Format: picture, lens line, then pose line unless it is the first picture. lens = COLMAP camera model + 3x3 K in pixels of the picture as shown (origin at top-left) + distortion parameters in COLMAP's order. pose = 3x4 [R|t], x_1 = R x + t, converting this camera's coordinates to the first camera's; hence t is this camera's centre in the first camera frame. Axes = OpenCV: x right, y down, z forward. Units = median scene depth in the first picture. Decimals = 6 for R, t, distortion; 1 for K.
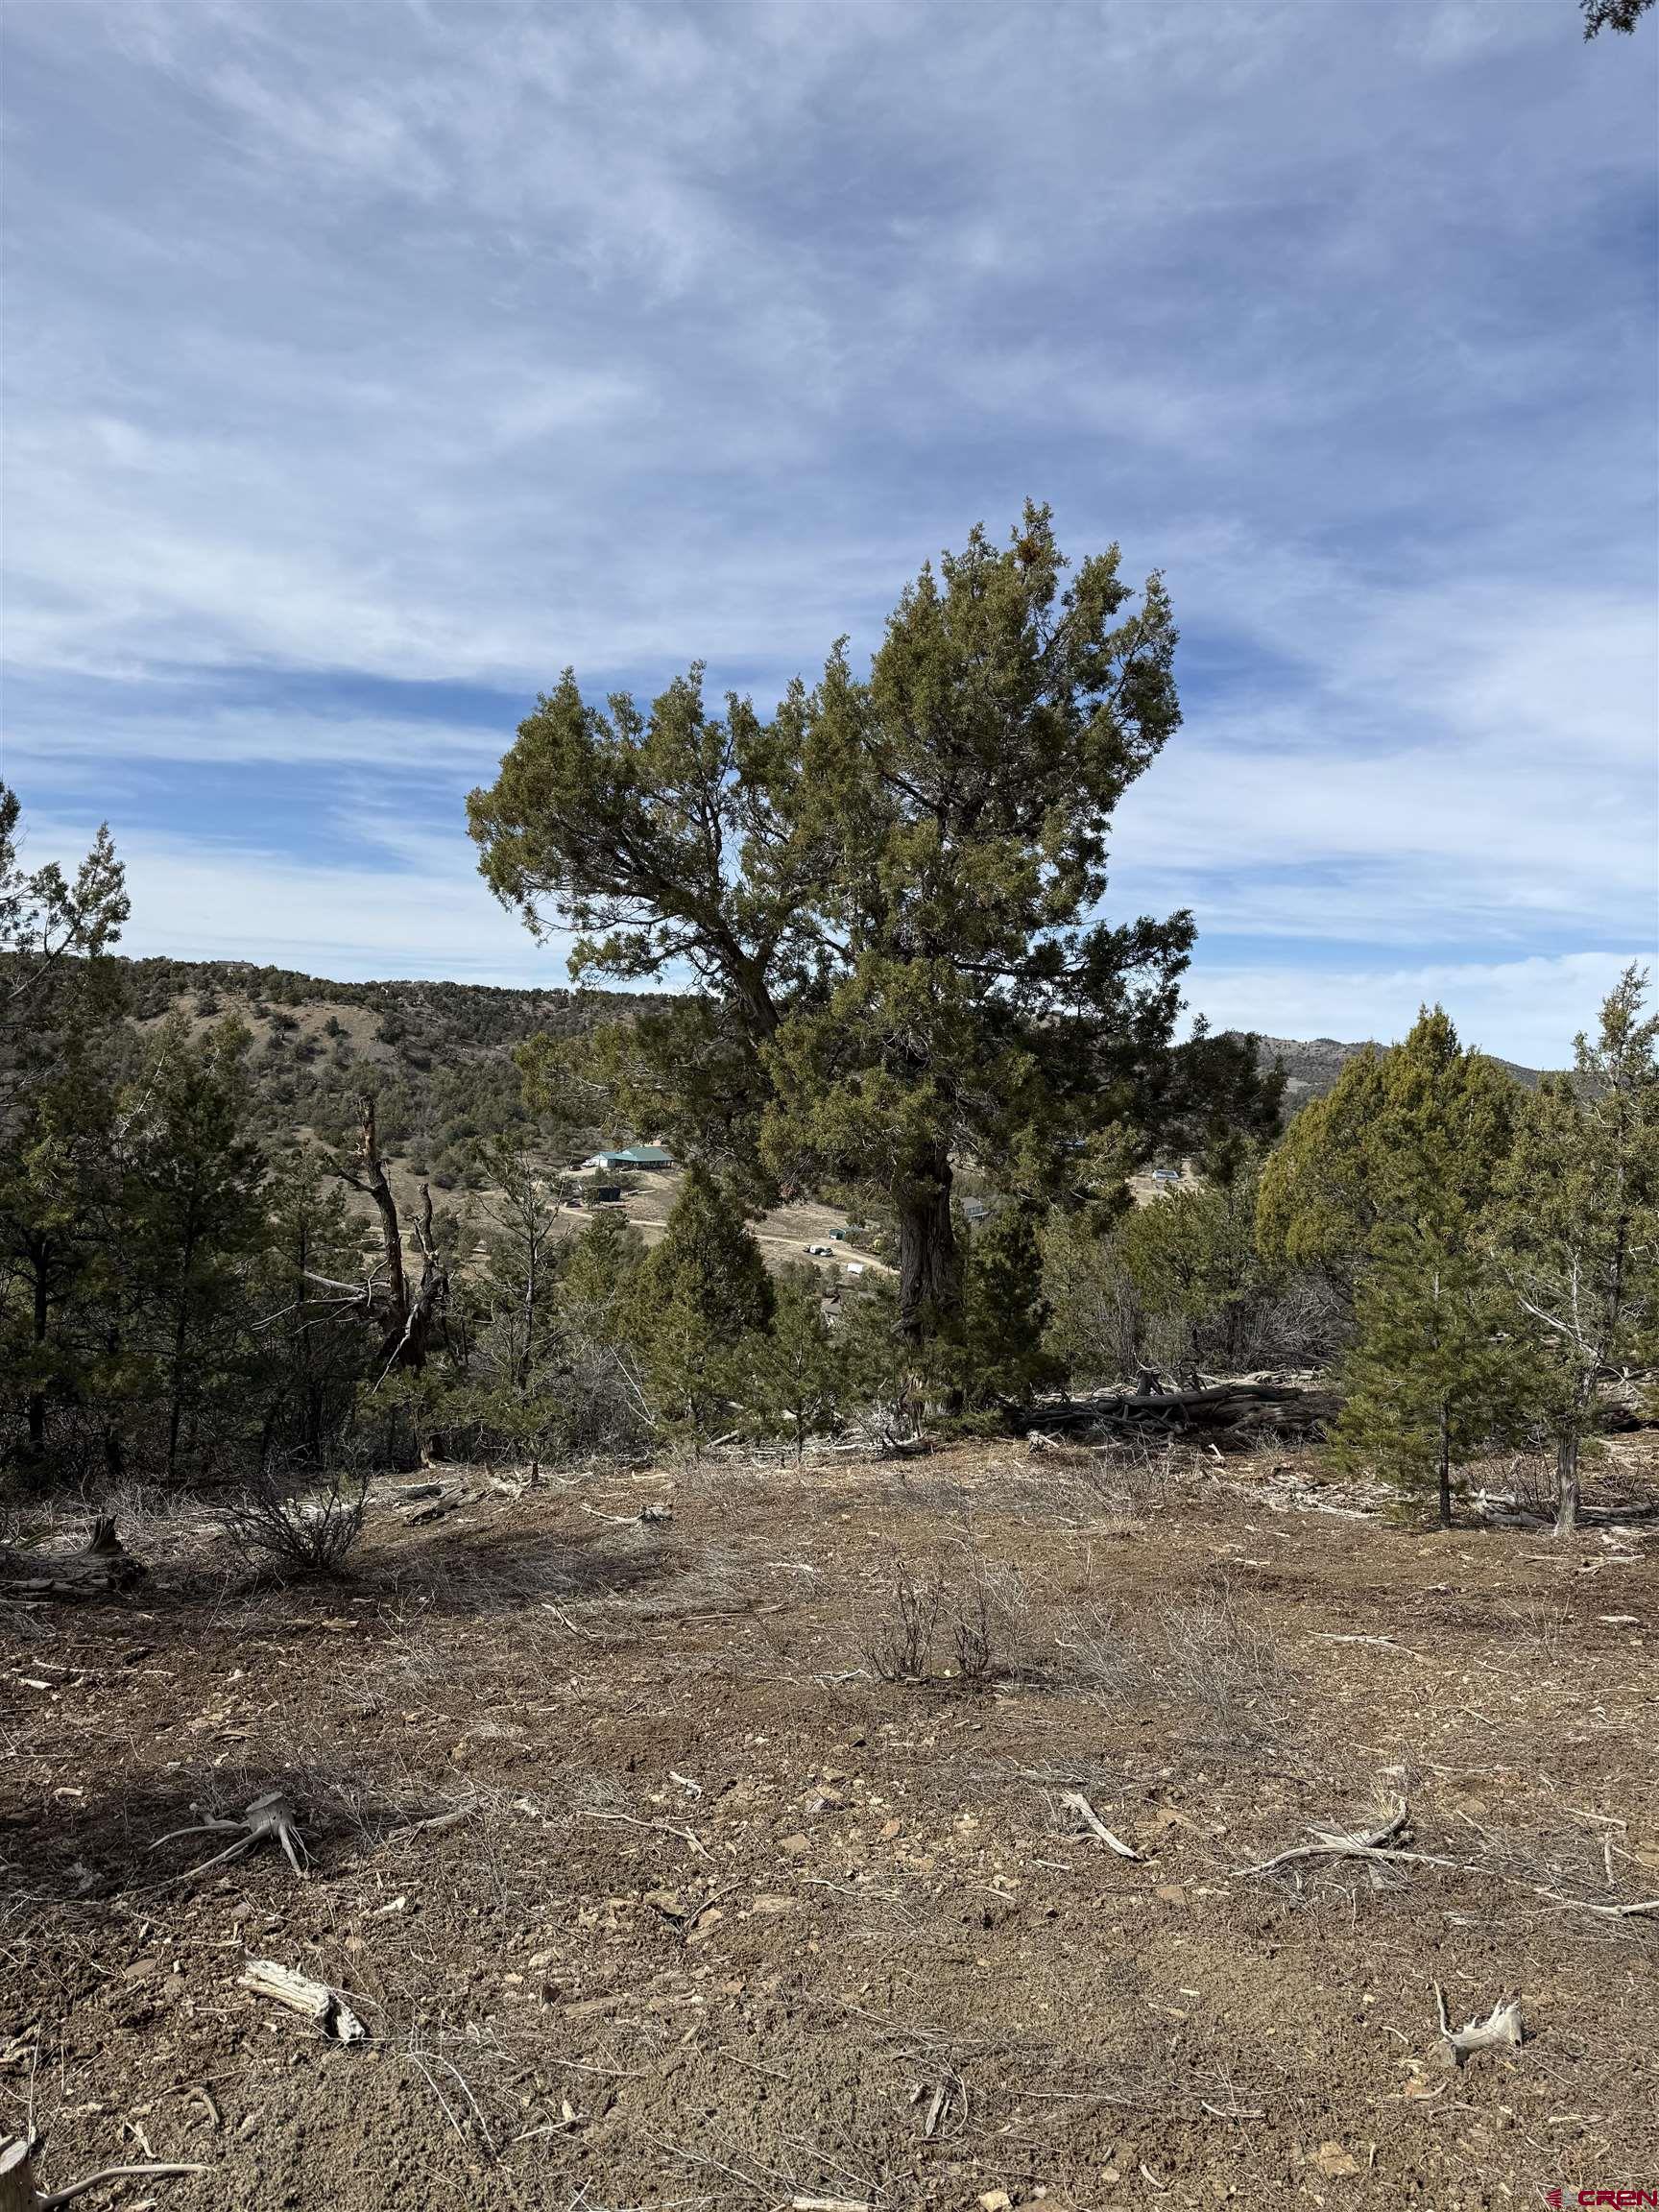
lens RADIAL K [[1534.1, 0, 818.3], [0, 1534.1, 1101.4], [0, 0, 1]] dist [0.144241, -0.229145]
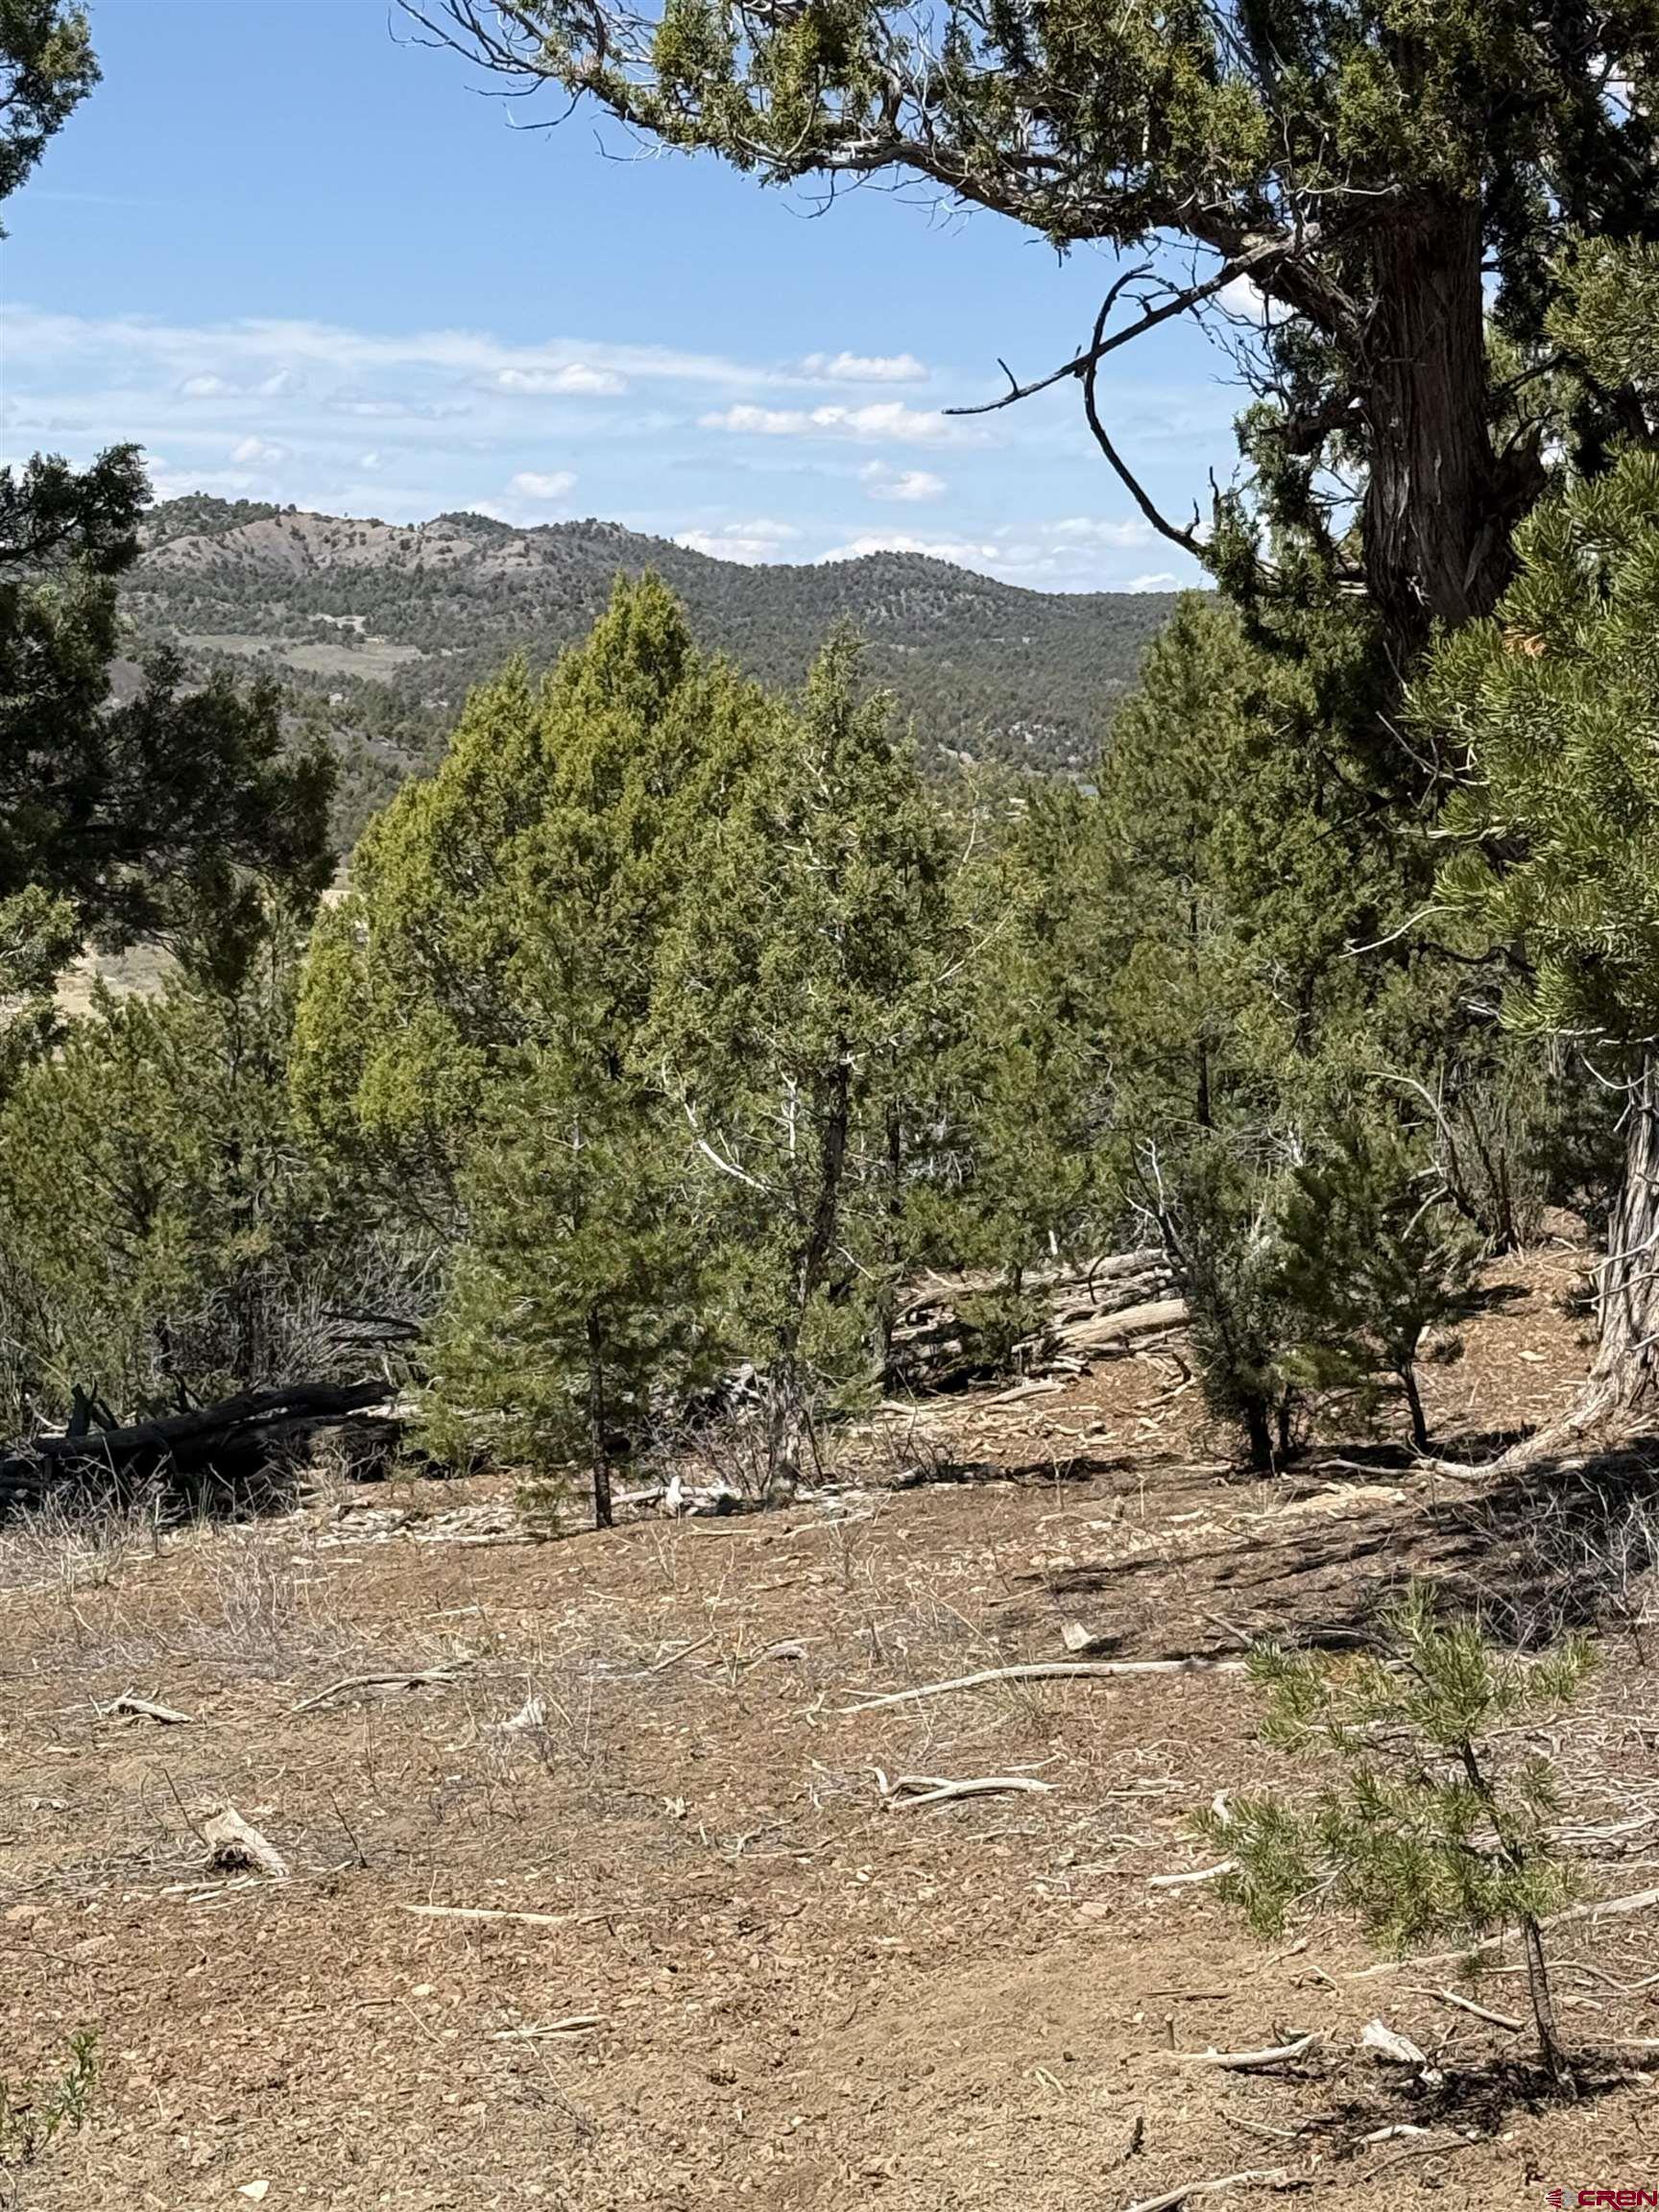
lens RADIAL K [[5026.3, 0, 829.5], [0, 5026.3, 1106.0], [0, 0, 1]] dist [0.074924, 0.946255]
pose [[0.925835, -0.062443, 0.372733, -0.163502], [0.034643, 0.996126, 0.080829, -0.034005], [-0.376336, -0.061921, 0.924412, -0.569378]]
